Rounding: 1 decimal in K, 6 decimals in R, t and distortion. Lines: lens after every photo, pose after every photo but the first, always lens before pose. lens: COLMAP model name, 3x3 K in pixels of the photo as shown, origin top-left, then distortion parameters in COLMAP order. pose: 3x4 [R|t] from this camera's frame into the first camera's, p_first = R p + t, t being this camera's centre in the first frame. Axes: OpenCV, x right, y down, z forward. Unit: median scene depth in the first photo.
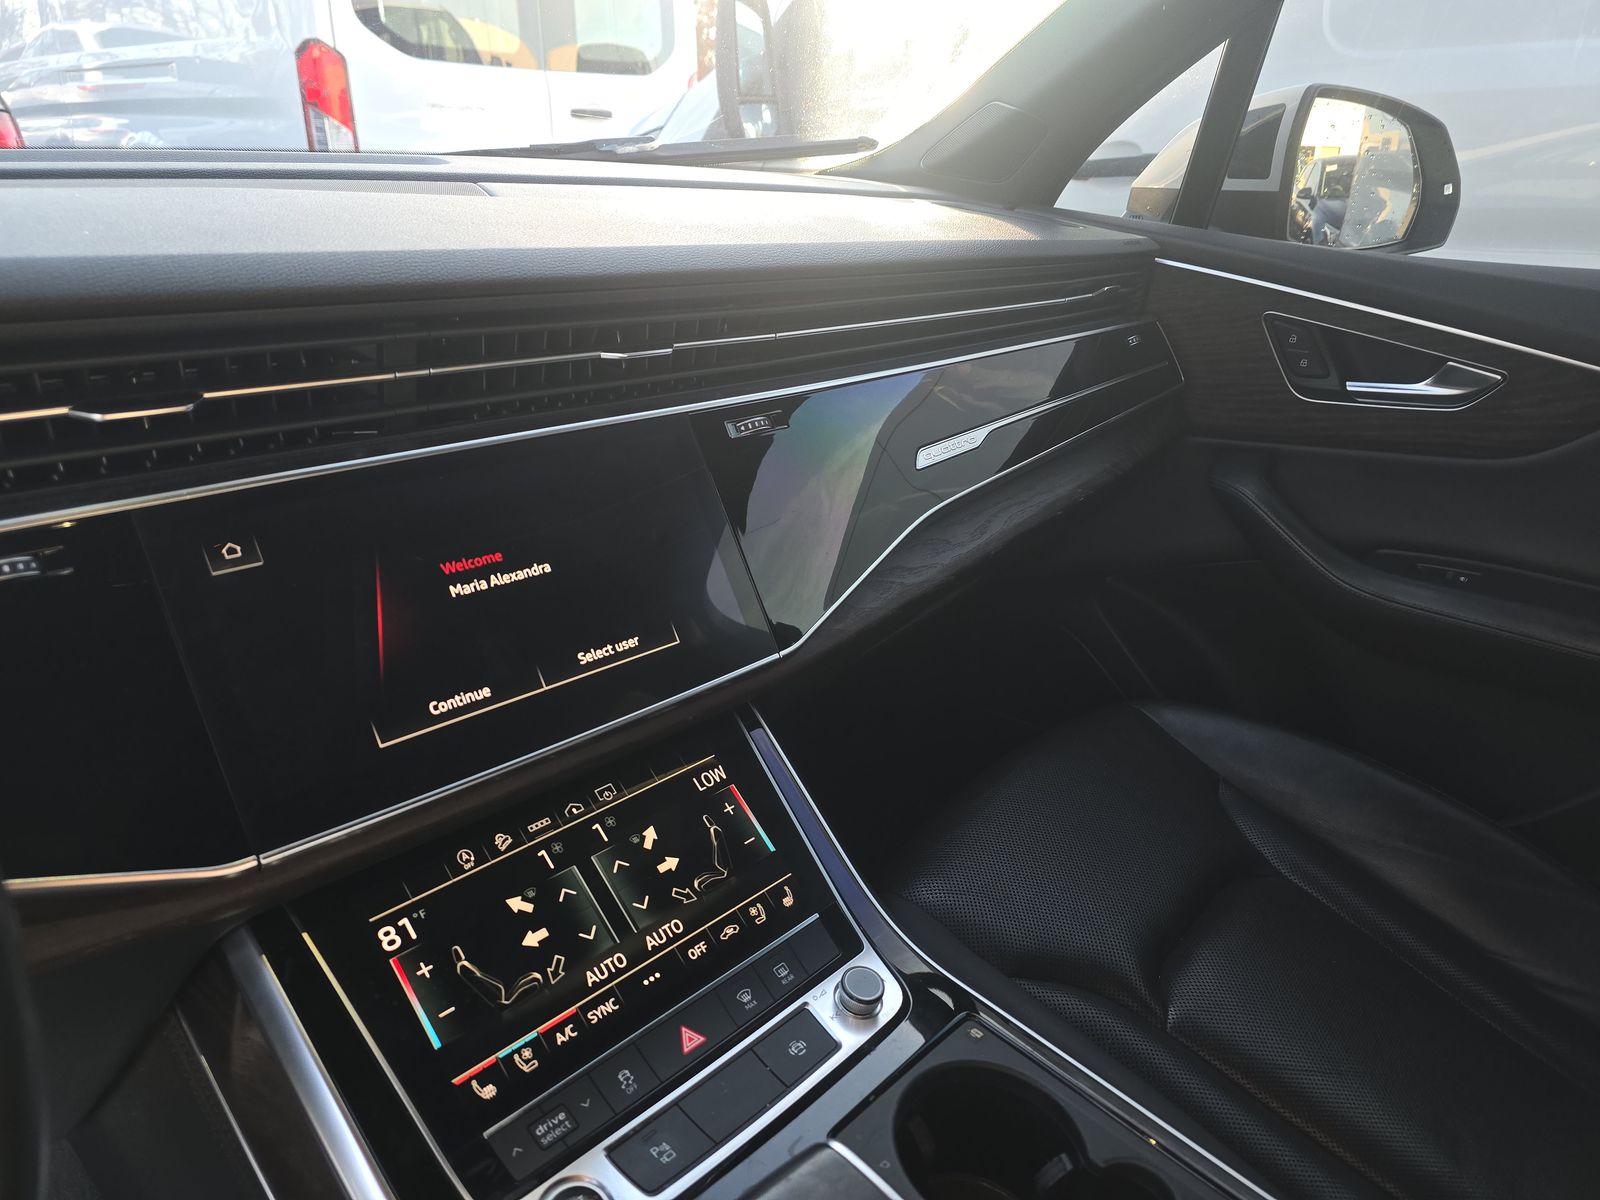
lens RADIAL K [[1071.6, 0, 800.0], [0, 1071.6, 600.0], [0, 0, 1]] dist [-0.019190, -0.002995]
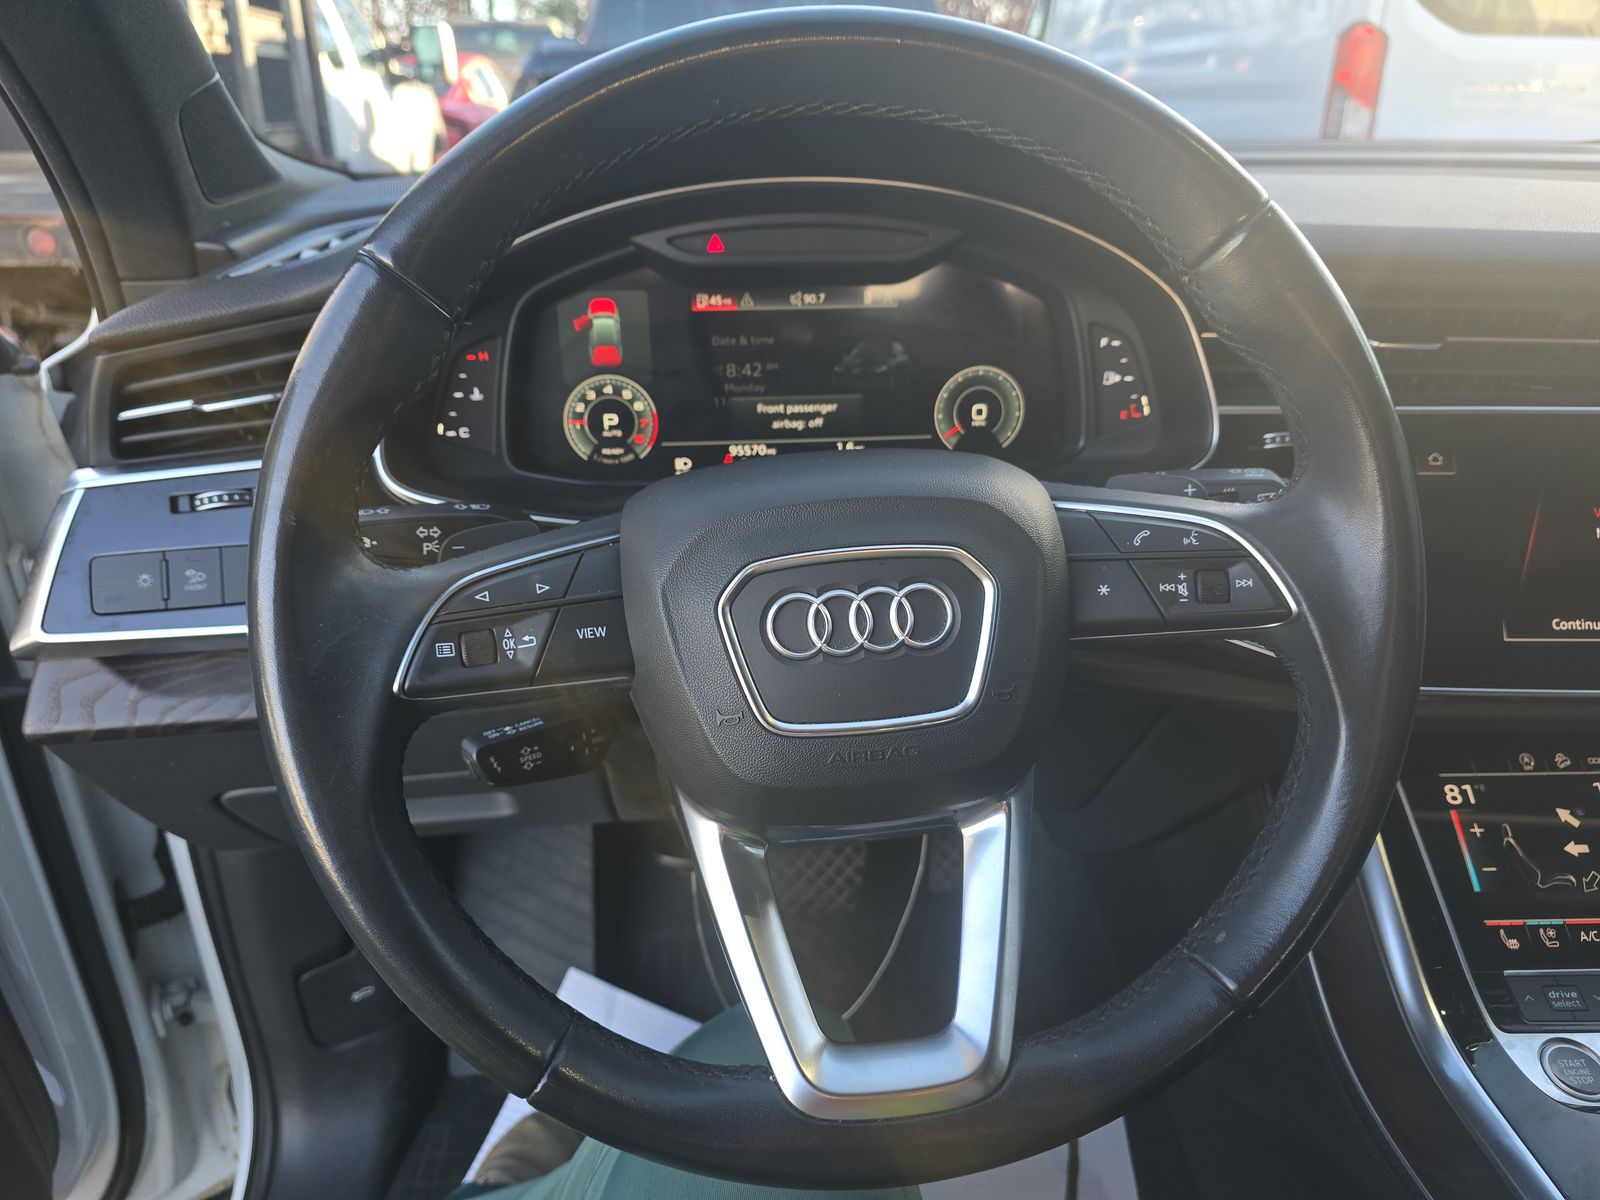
lens RADIAL K [[1071.6, 0, 800.0], [0, 1071.6, 600.0], [0, 0, 1]] dist [-0.019190, -0.002995]
pose [[0.697298, 0.259129, -0.668302, -0.148646], [-0.248615, 0.961921, 0.113575, 0.148367], [0.672284, 0.086955, 0.735169, -0.411513]]
